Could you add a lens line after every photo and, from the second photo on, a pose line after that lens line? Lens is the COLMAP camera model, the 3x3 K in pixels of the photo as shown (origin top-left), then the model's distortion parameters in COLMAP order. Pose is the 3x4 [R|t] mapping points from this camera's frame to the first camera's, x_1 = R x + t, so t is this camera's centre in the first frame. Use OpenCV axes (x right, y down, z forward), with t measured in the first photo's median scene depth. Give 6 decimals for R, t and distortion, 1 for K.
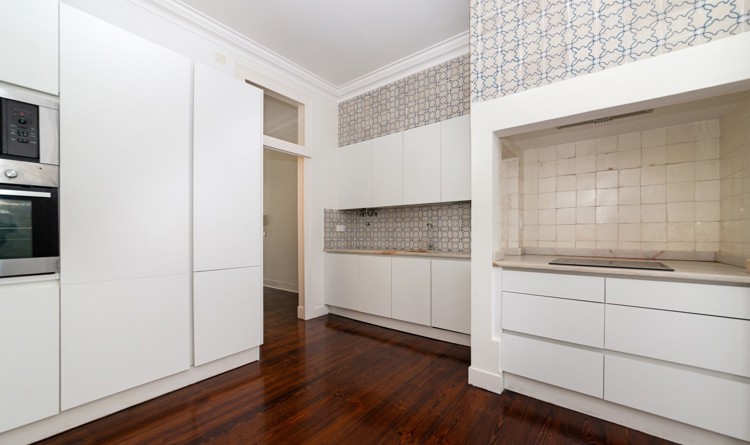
lens RADIAL K [[300.3, 0, 417.1], [0, 300.3, 240.9], [0, 0, 1]] dist [-0.007361, -0.000011]
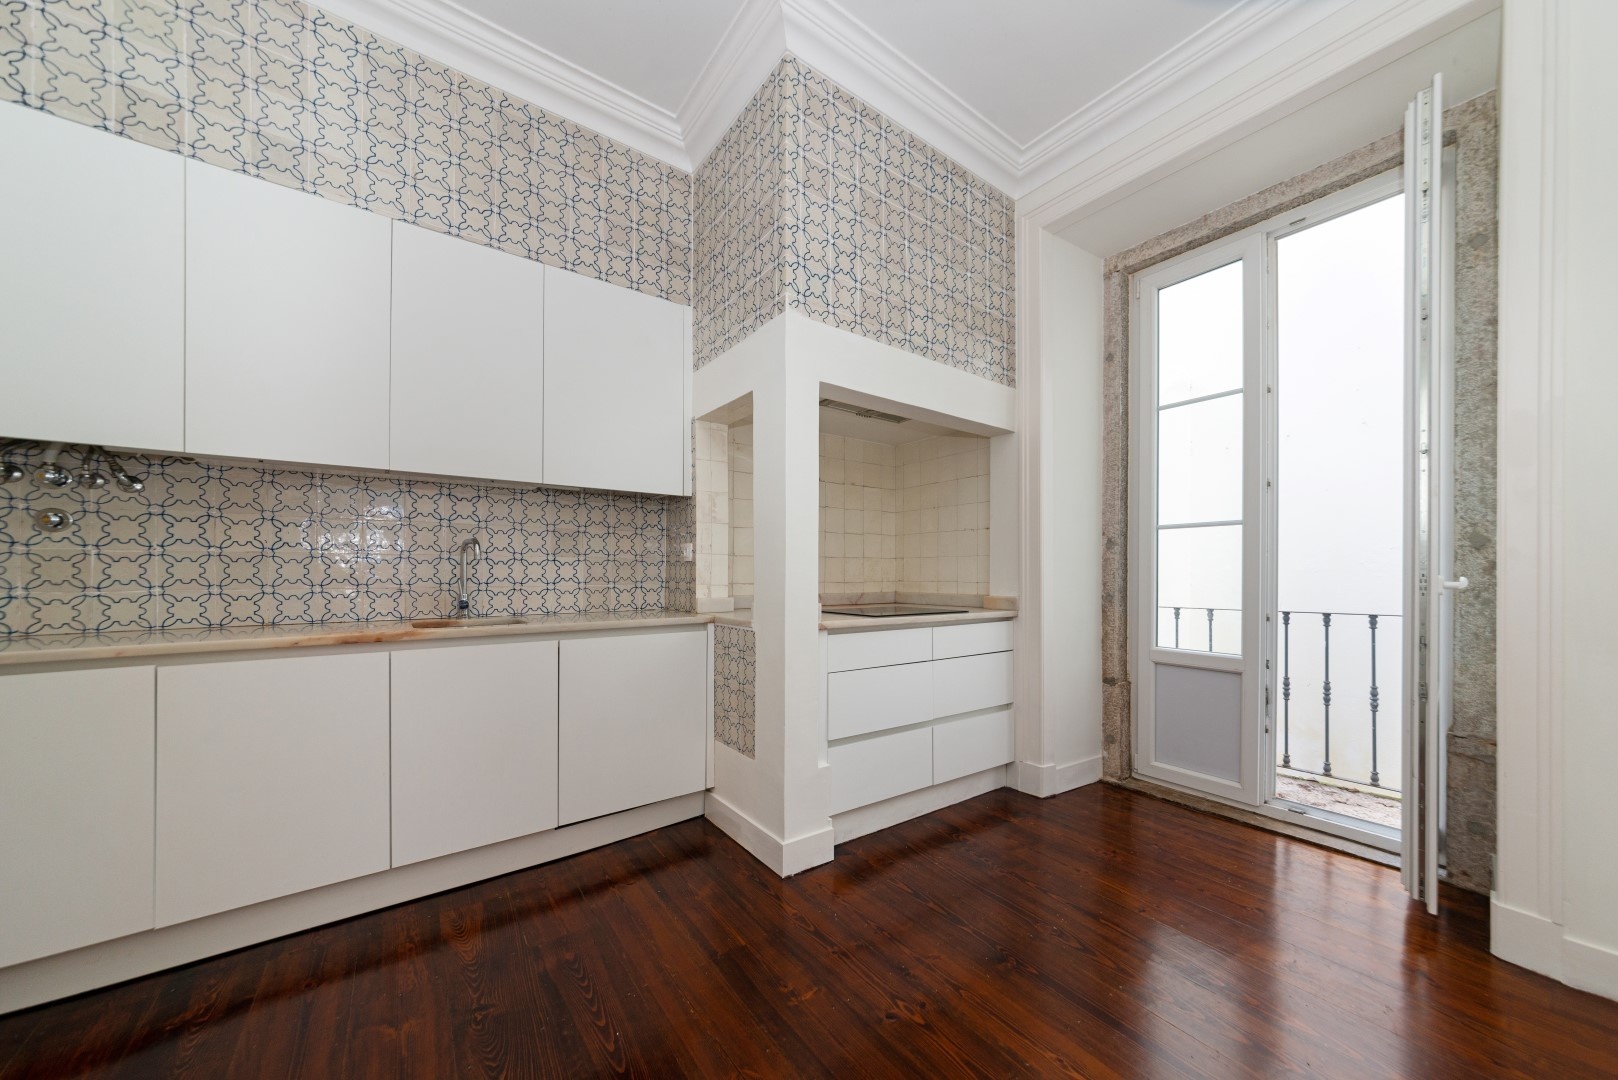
lens RADIAL K [[582.3, 0, 812.2], [0, 582.3, 582.6], [0, 0, 1]] dist [-0.002576, 0.000112]
pose [[0.296277, -0.014304, 0.954995, -0.609063], [0.018131, 0.999792, 0.009350, -0.010032], [-0.954930, 0.014545, 0.296474, 0.568008]]
